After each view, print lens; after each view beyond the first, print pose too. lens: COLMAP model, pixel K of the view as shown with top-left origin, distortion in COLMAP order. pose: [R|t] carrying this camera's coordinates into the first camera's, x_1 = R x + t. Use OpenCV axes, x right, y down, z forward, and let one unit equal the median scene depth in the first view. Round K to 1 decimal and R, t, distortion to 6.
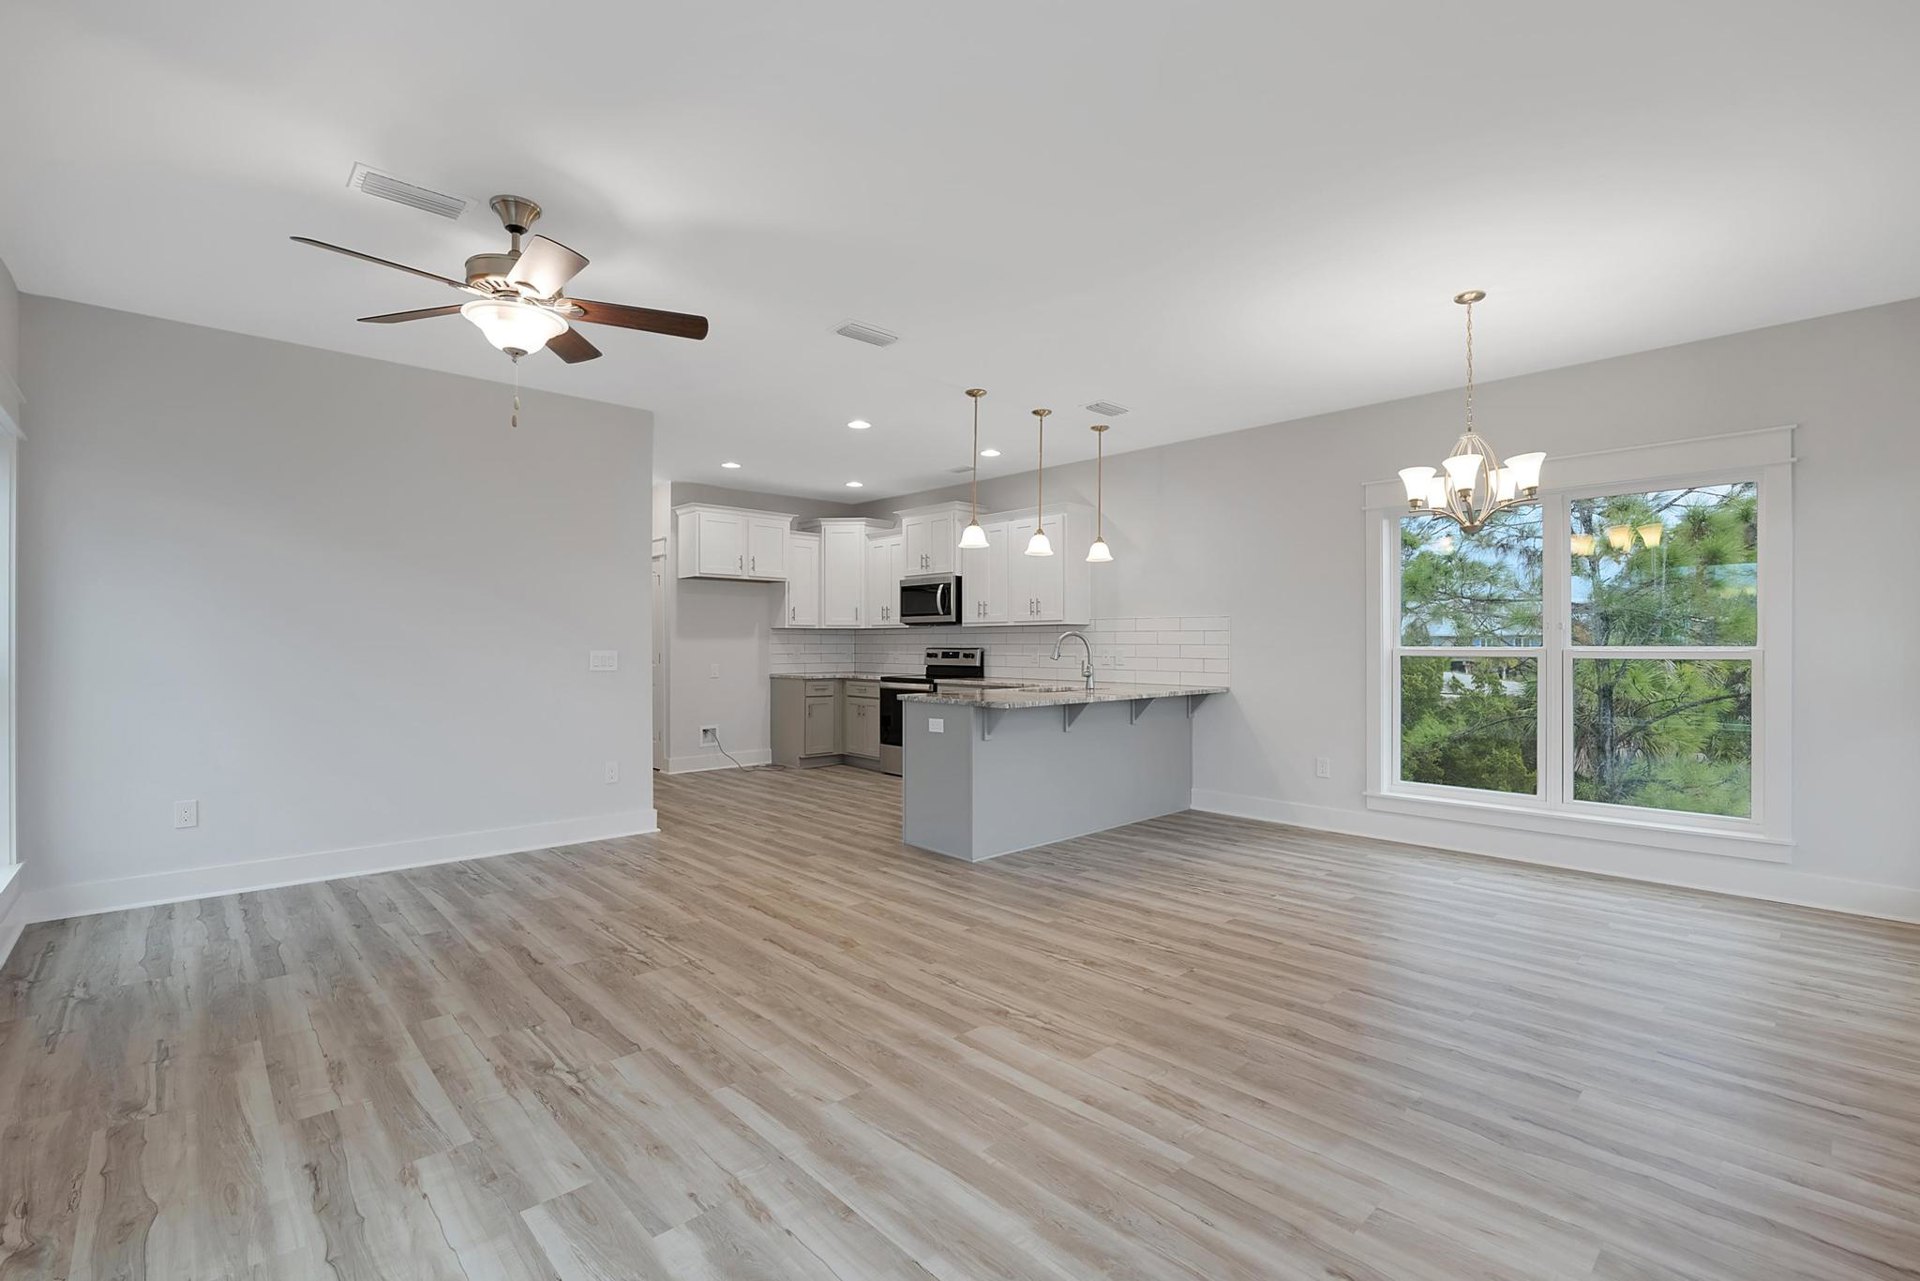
lens RADIAL K [[861.4, 0, 964.4], [0, 861.4, 641.7], [0, 0, 1]] dist [-0.025844, 0.000448]
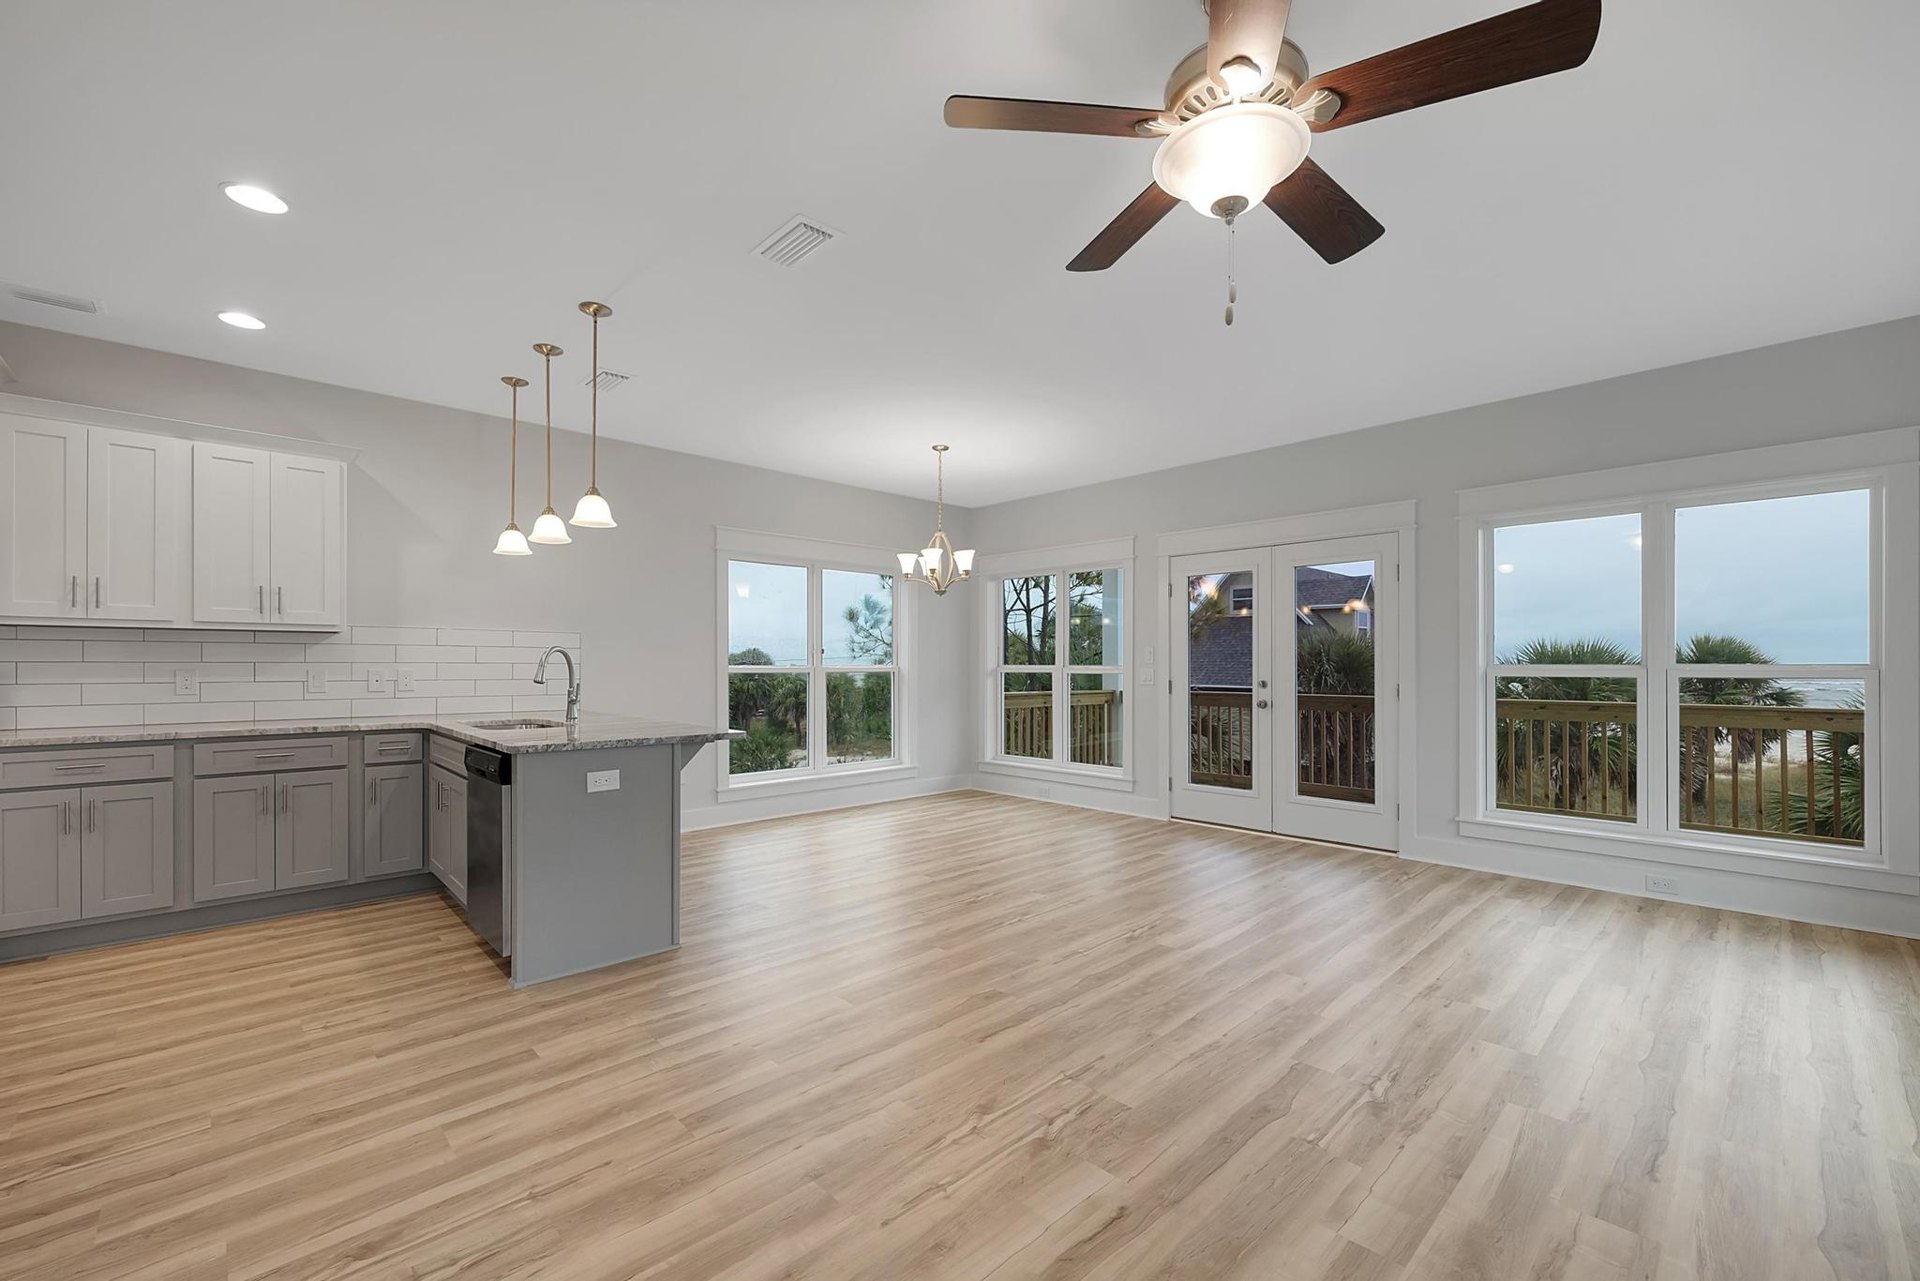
lens RADIAL K [[793.1, 0, 973.5], [0, 793.1, 660.0], [0, 0, 1]] dist [0.002147, -0.000783]
pose [[-0.028477, 0.004867, 0.999583, -1.099678], [-0.006007, 0.999969, -0.005040, 0.004255], [-0.999576, -0.006148, -0.028447, 1.184217]]
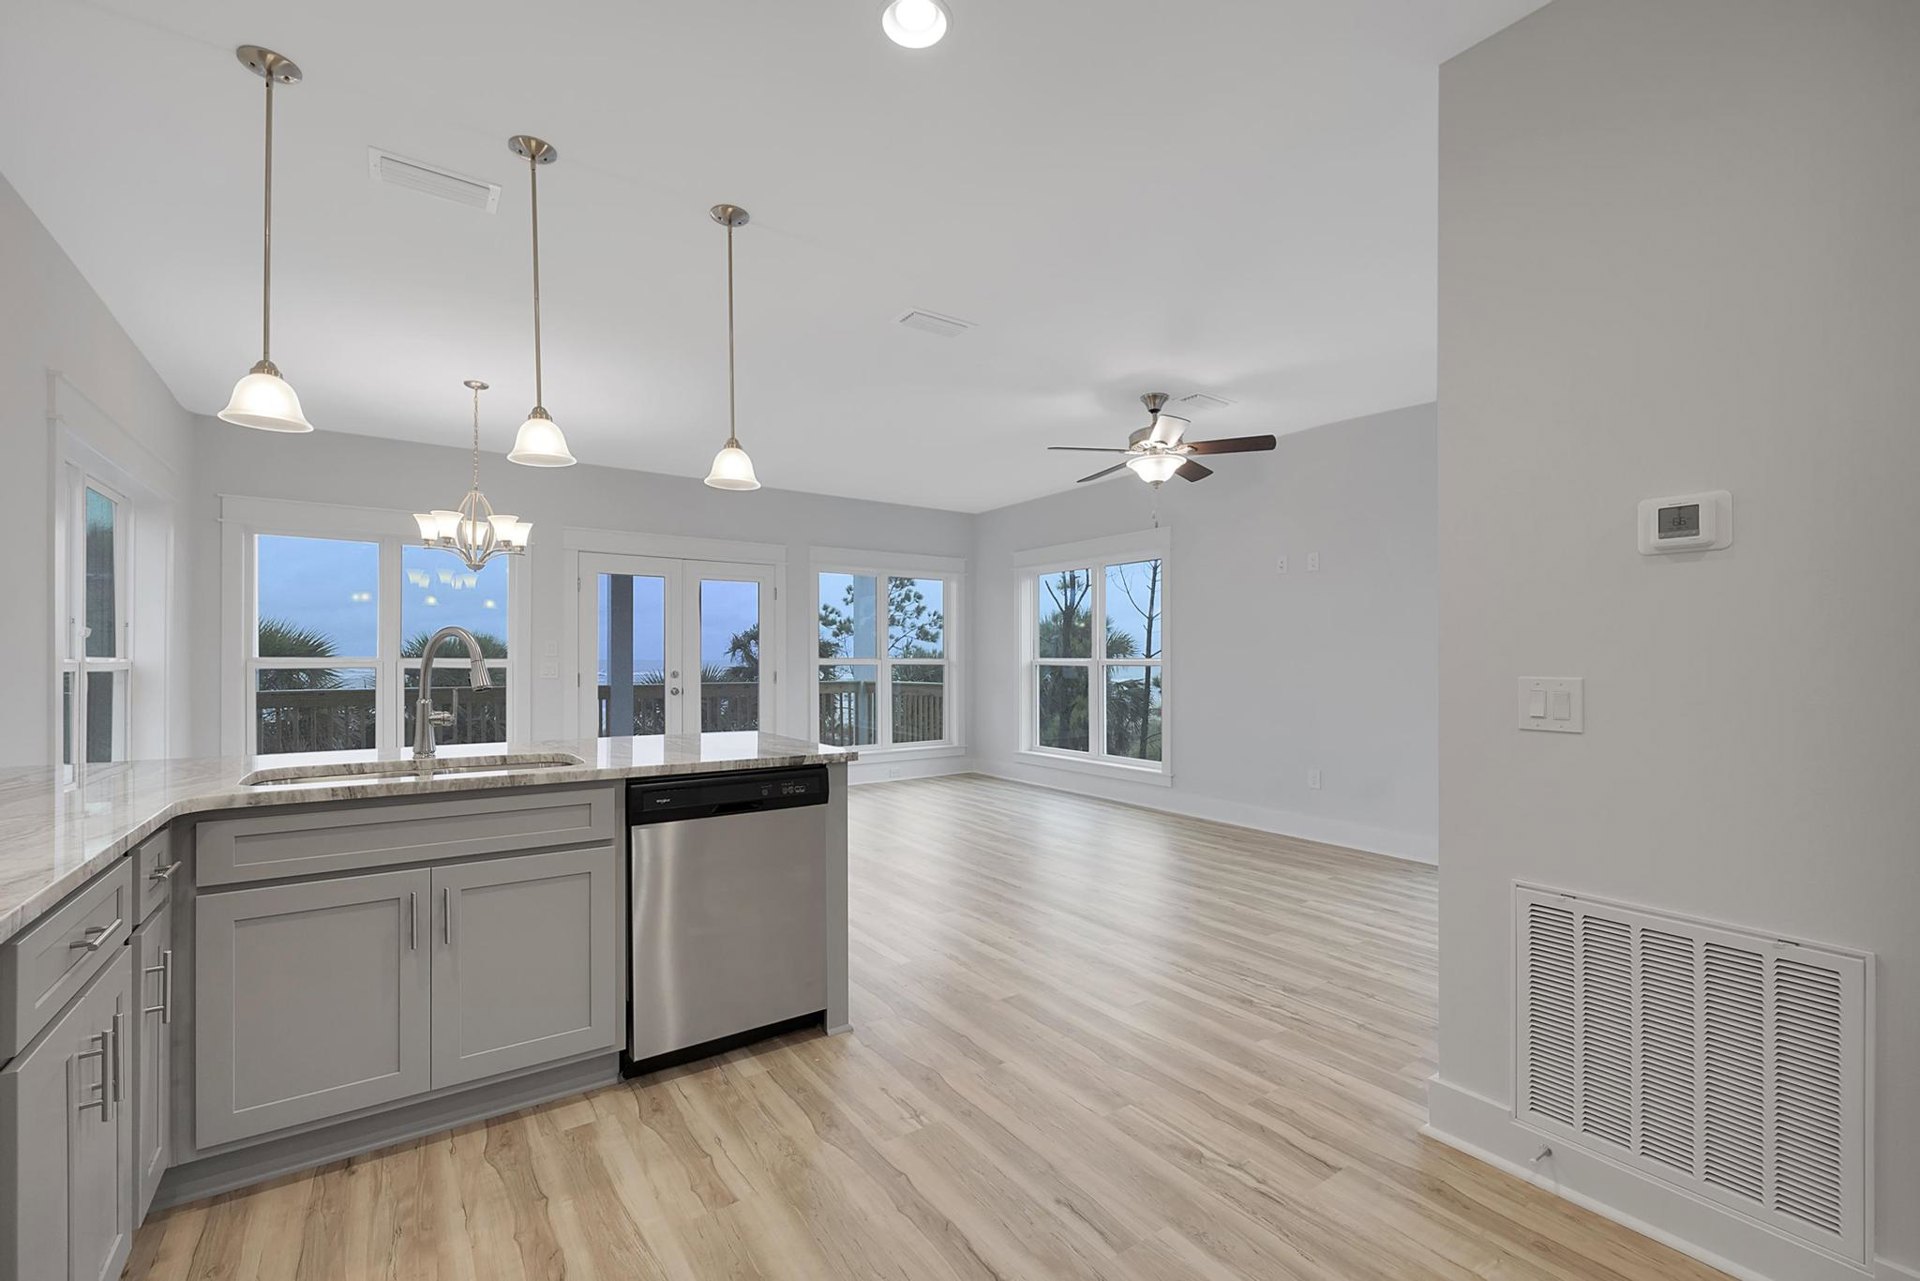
lens RADIAL K [[793.1, 0, 970.0], [0, 793.1, 653.4], [0, 0, 1]] dist [0.002147, -0.000783]
pose [[-0.991554, -0.001665, 0.129682, -0.357706], [-0.003307, 0.999917, -0.012448, 0.013048], [-0.129650, -0.012772, -0.991478, 2.522217]]
